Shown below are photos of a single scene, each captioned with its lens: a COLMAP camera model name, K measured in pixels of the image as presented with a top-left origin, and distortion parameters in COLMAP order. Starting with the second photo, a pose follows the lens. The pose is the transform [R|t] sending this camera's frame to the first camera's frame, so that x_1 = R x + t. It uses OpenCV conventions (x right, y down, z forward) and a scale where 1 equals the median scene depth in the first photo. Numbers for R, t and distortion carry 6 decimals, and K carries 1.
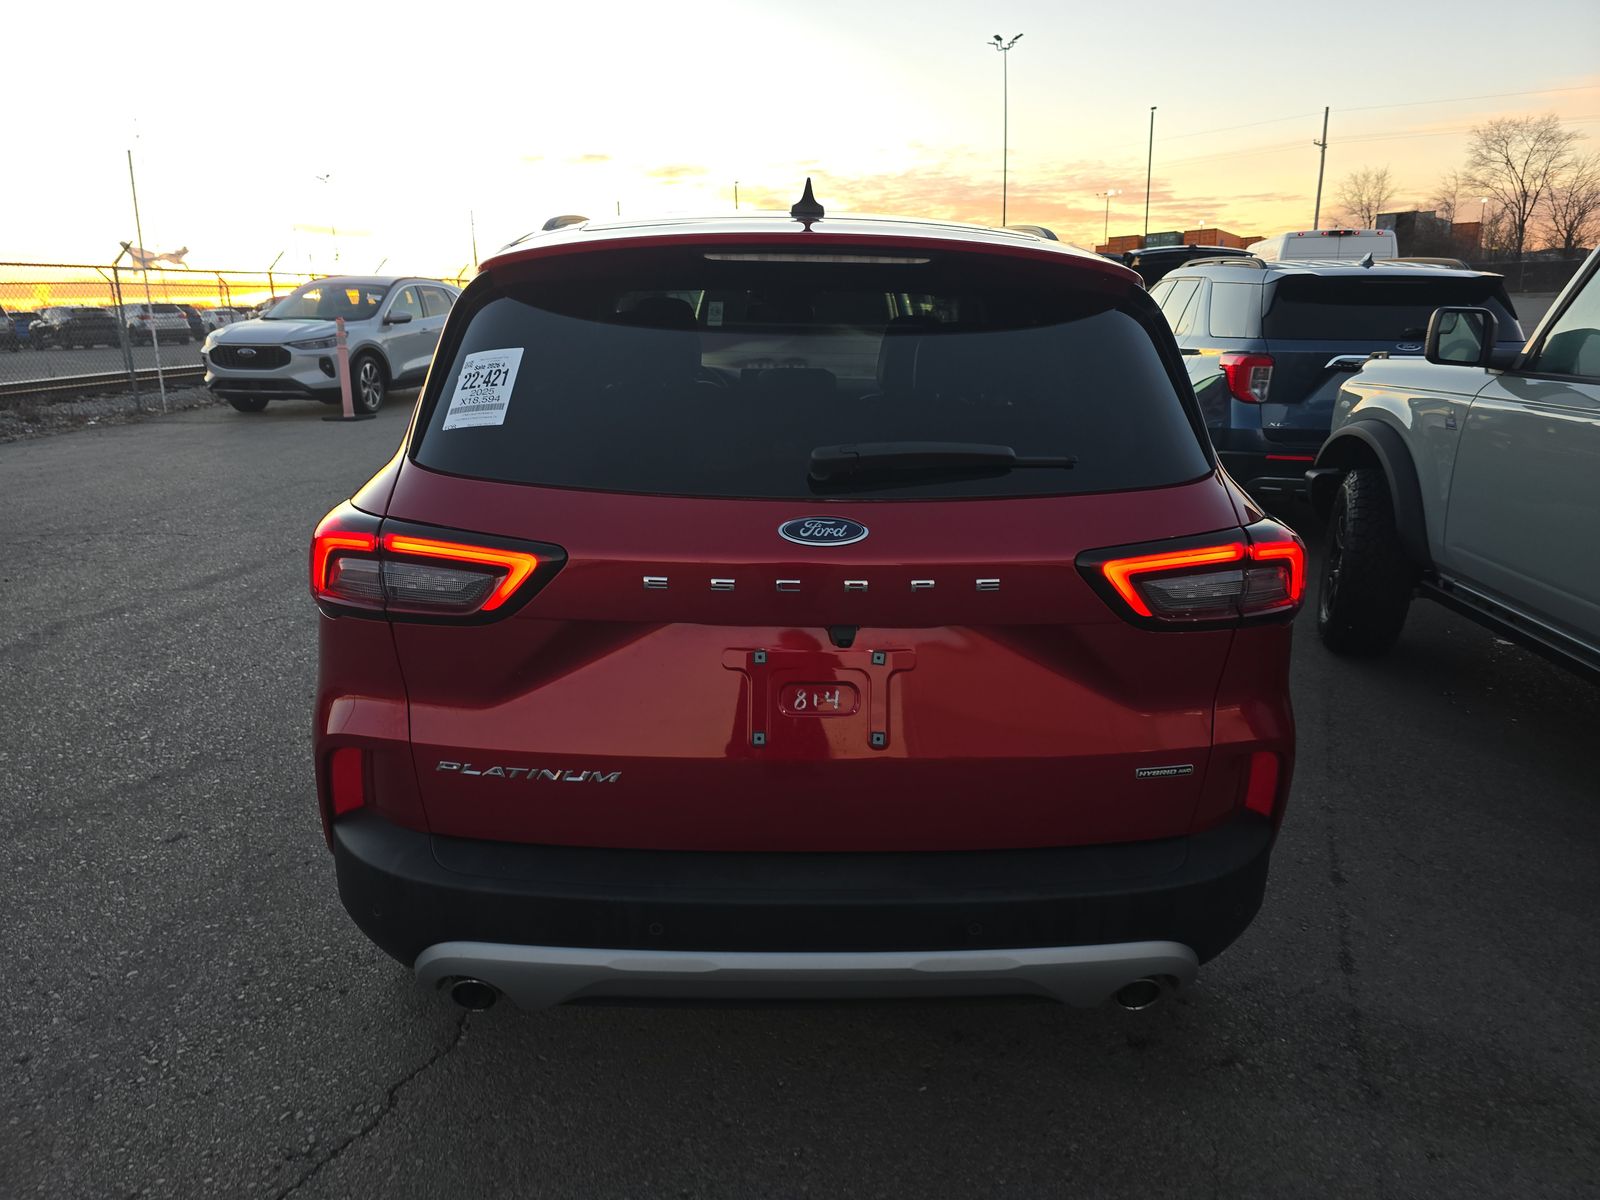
lens RADIAL K [[1107.5, 0, 792.4], [0, 1107.5, 596.0], [0, 0, 1]] dist [0.070715, -0.063405]
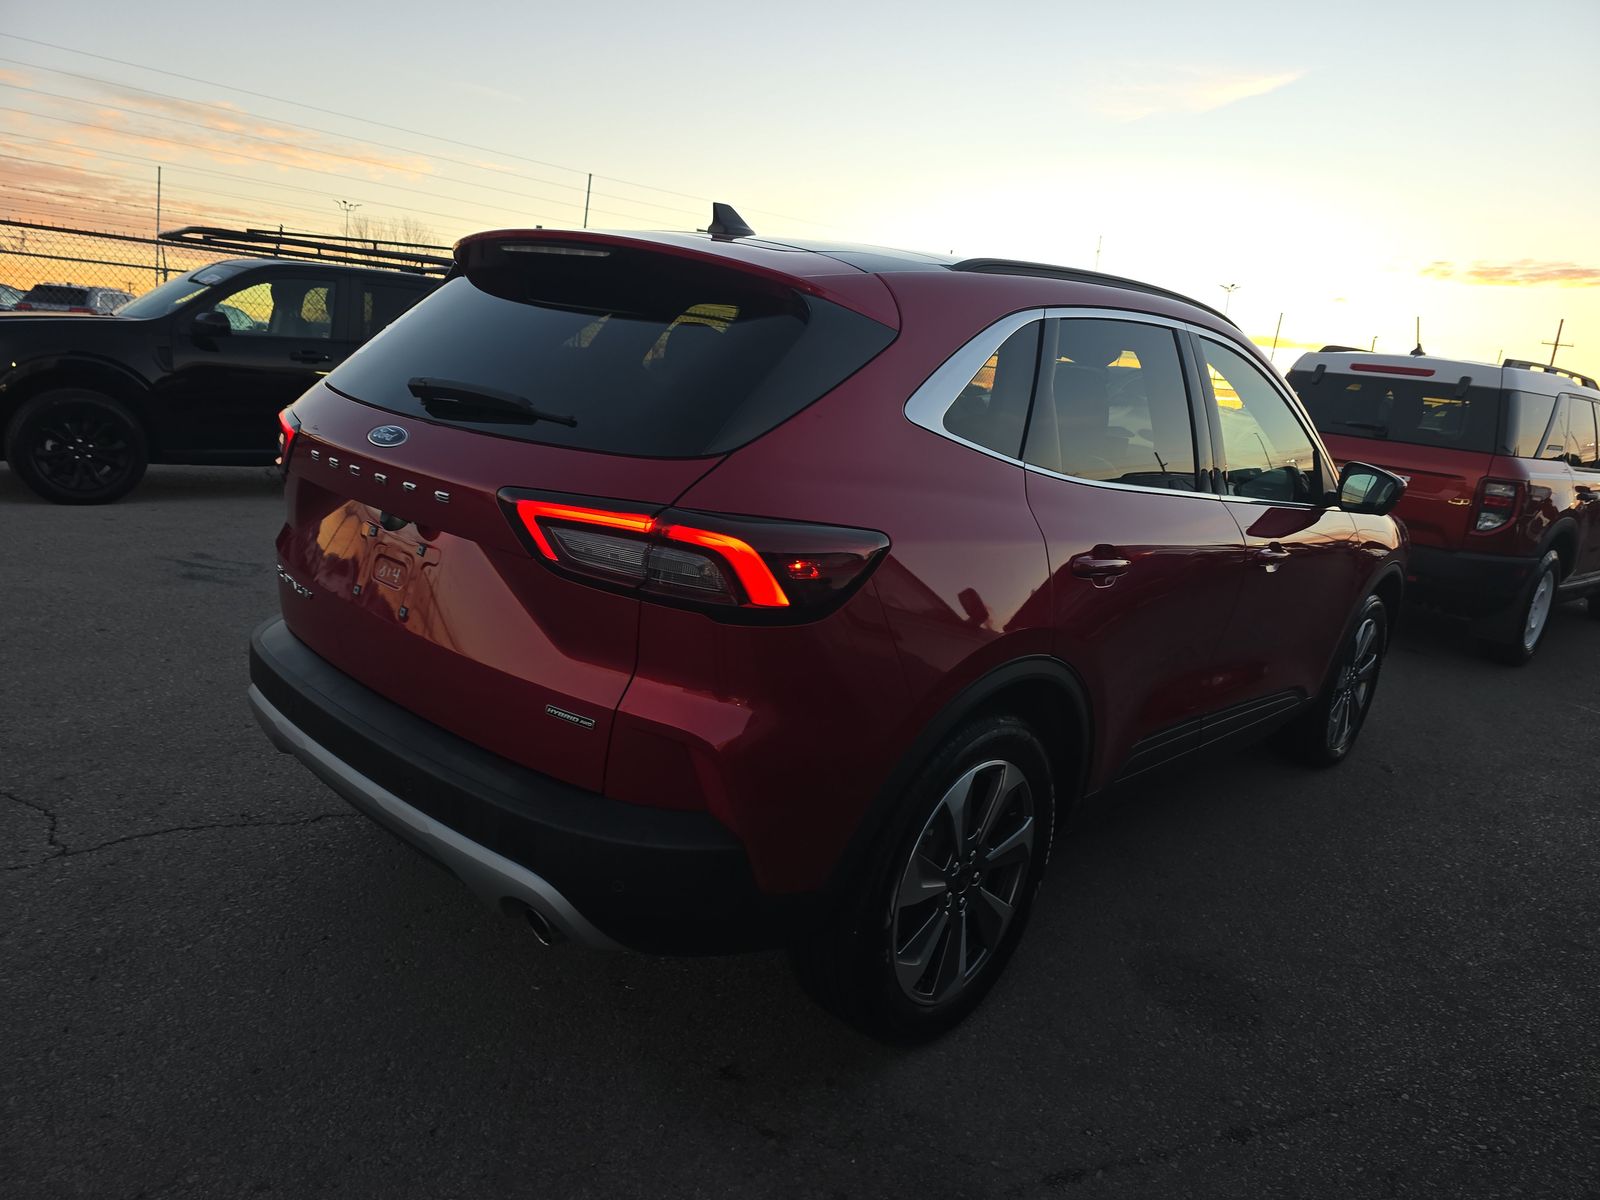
lens RADIAL K [[1107.5, 0, 792.4], [0, 1107.5, 596.0], [0, 0, 1]] dist [0.070715, -0.063405]
pose [[0.699735, 0.215374, -0.681165, 0.080280], [-0.278166, 0.960366, 0.017904, -0.002125], [0.658023, 0.176949, 0.731911, 0.023595]]
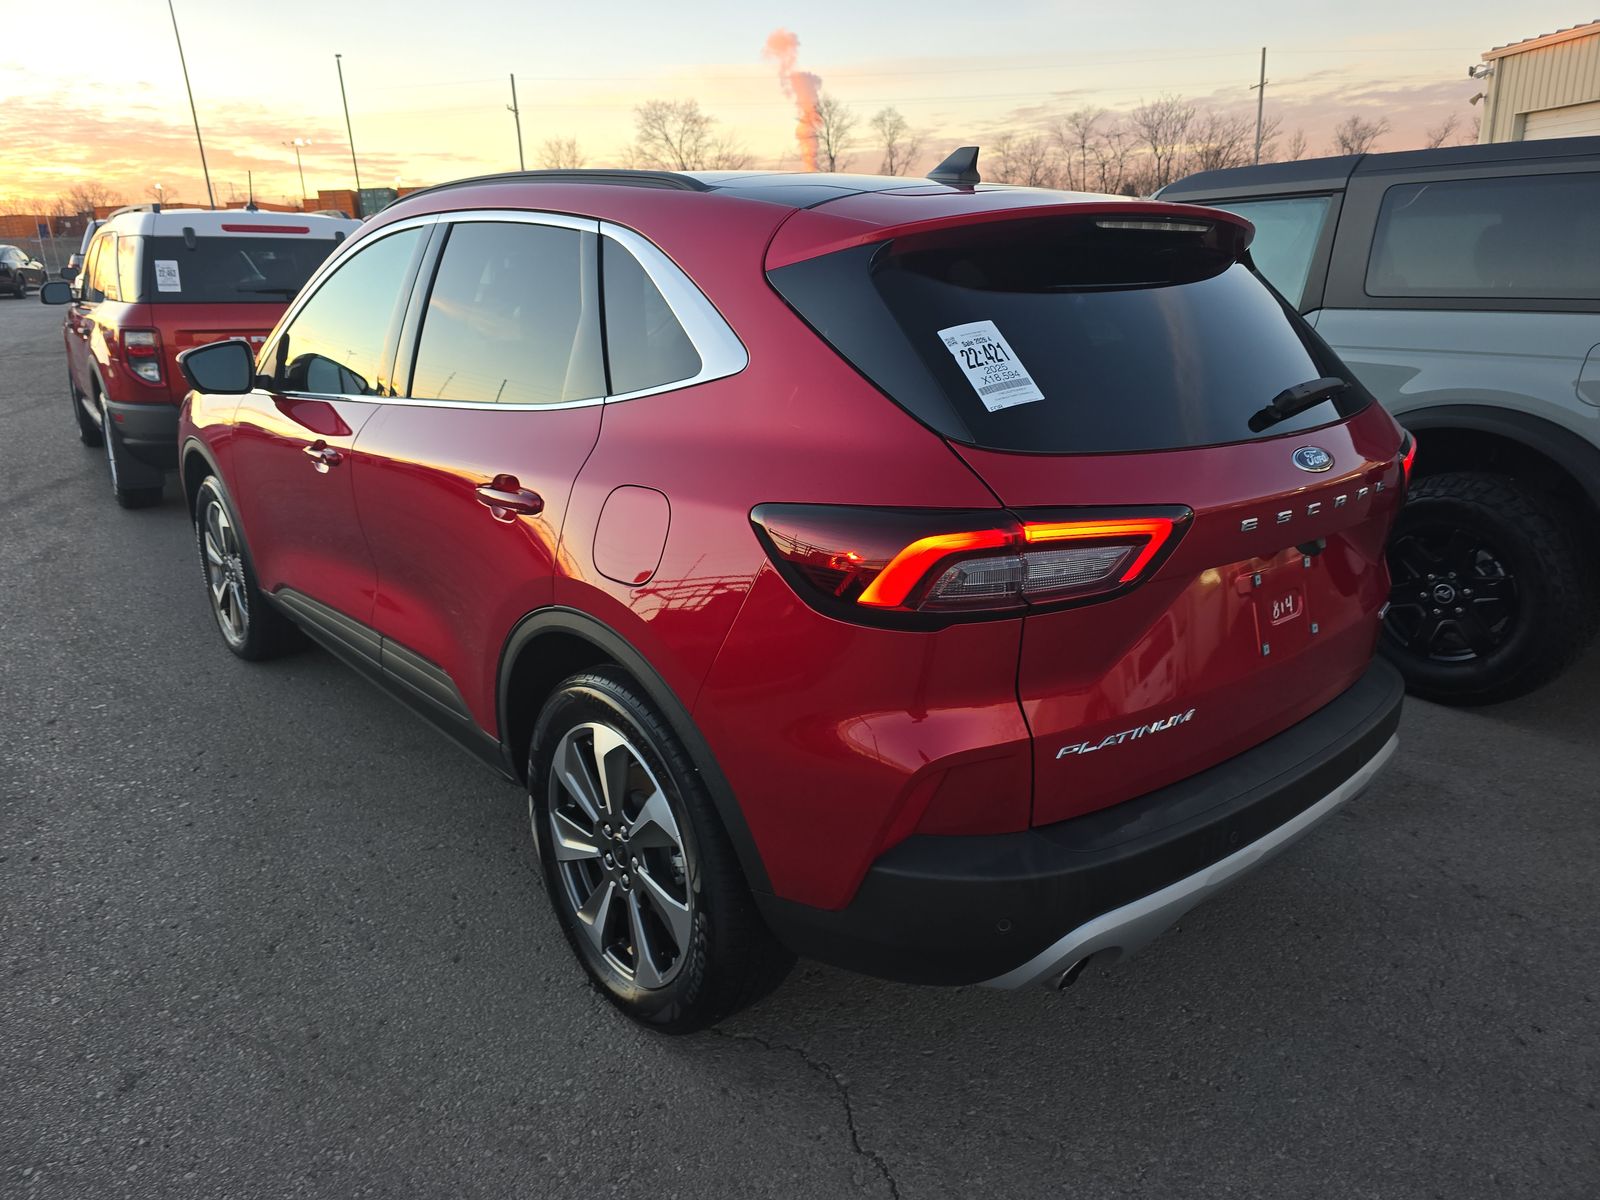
lens RADIAL K [[1107.5, 0, 792.4], [0, 1107.5, 596.0], [0, 0, 1]] dist [0.070715, -0.063405]
pose [[0.764856, -0.194914, 0.614007, -0.072350], [0.173315, 0.980247, 0.095280, -0.007893], [-0.620449, 0.033541, 0.783529, 0.025760]]
